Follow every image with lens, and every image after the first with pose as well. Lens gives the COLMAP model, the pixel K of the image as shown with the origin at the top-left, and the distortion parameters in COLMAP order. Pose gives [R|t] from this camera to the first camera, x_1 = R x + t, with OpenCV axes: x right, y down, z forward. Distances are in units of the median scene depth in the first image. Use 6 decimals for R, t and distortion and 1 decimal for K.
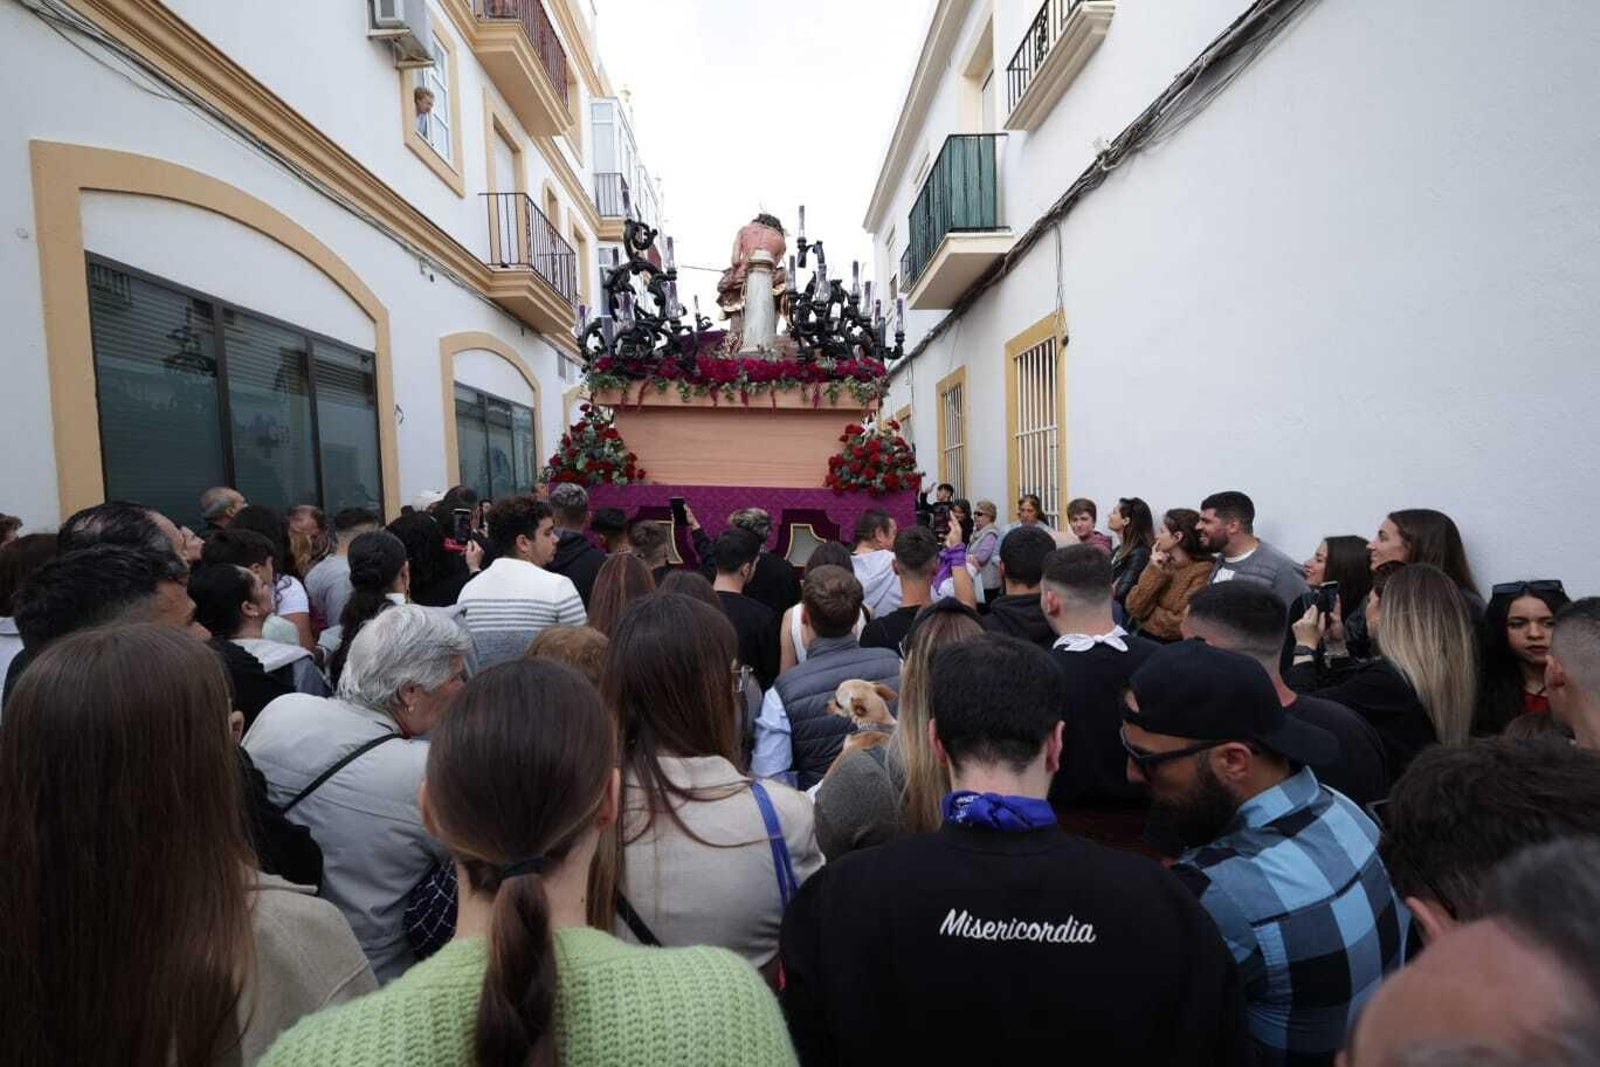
lens RADIAL K [[800.9, 0, 805.0], [0, 800.9, 534.8], [0, 0, 1]] dist [-0.004546, -0.001521]
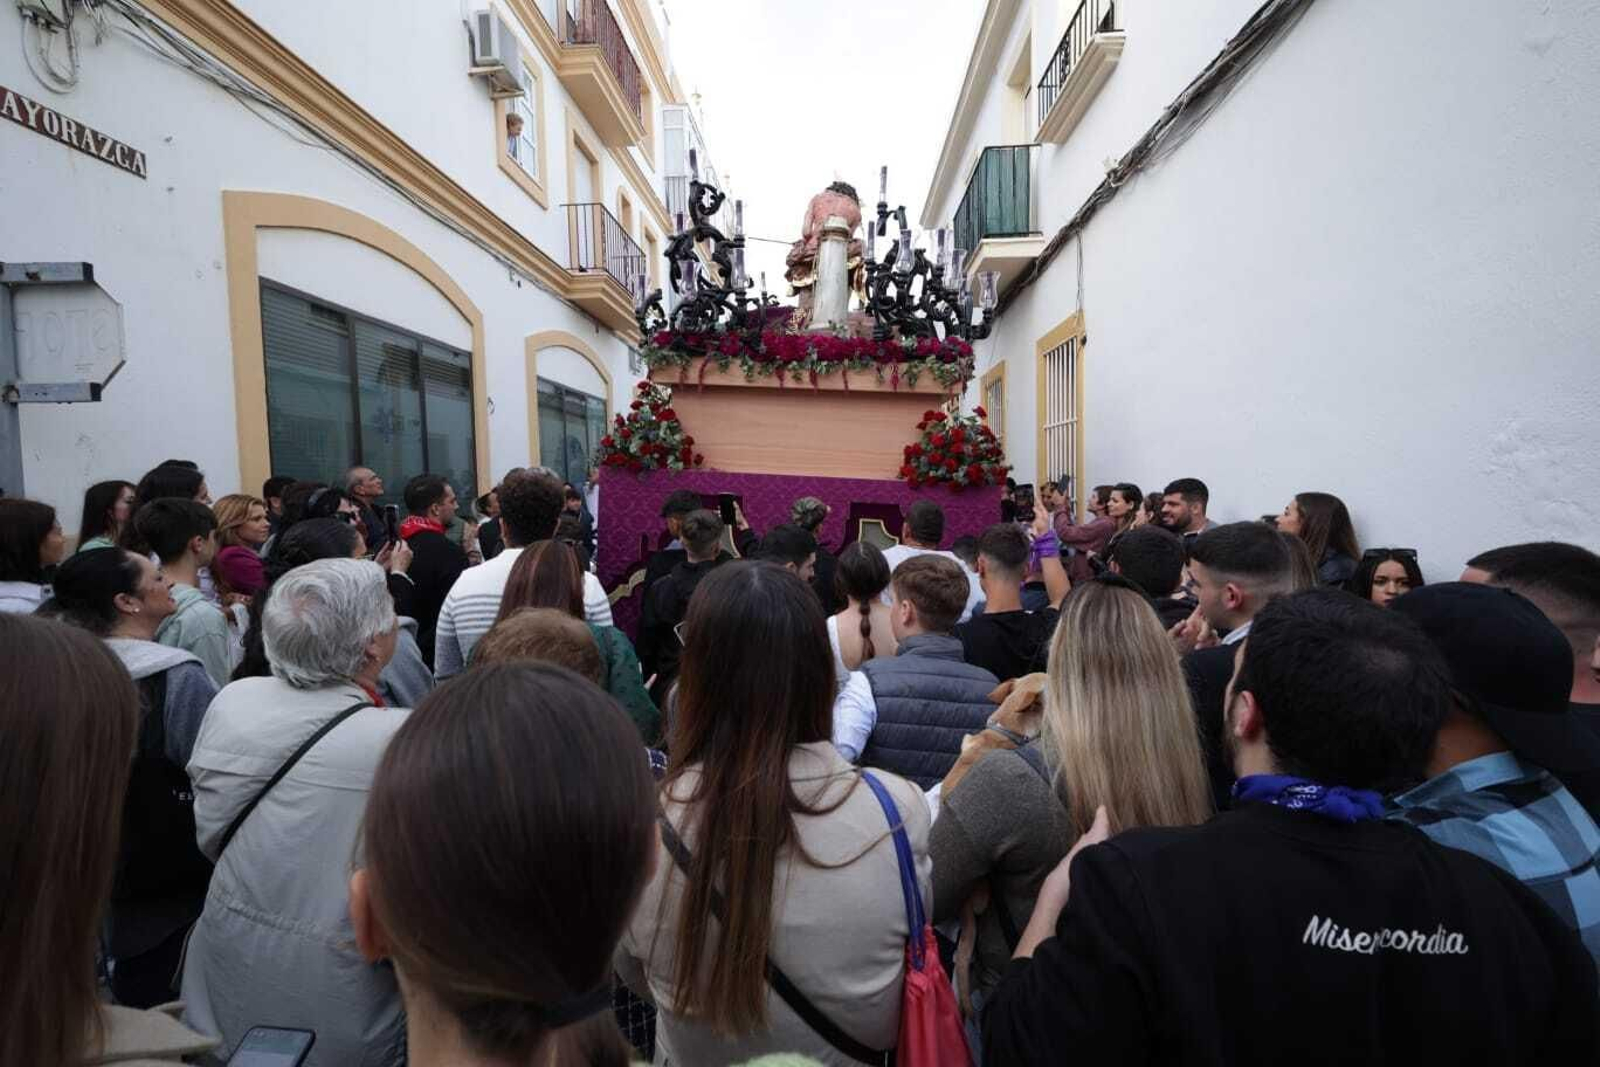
lens RADIAL K [[800.9, 0, 792.9], [0, 800.9, 534.6], [0, 0, 1]] dist [-0.004546, -0.001521]
pose [[0.995241, 0.018442, -0.095678, 0.034644], [-0.017307, 0.999770, 0.012680, 0.011551], [0.095890, -0.010964, 0.995332, -0.099436]]
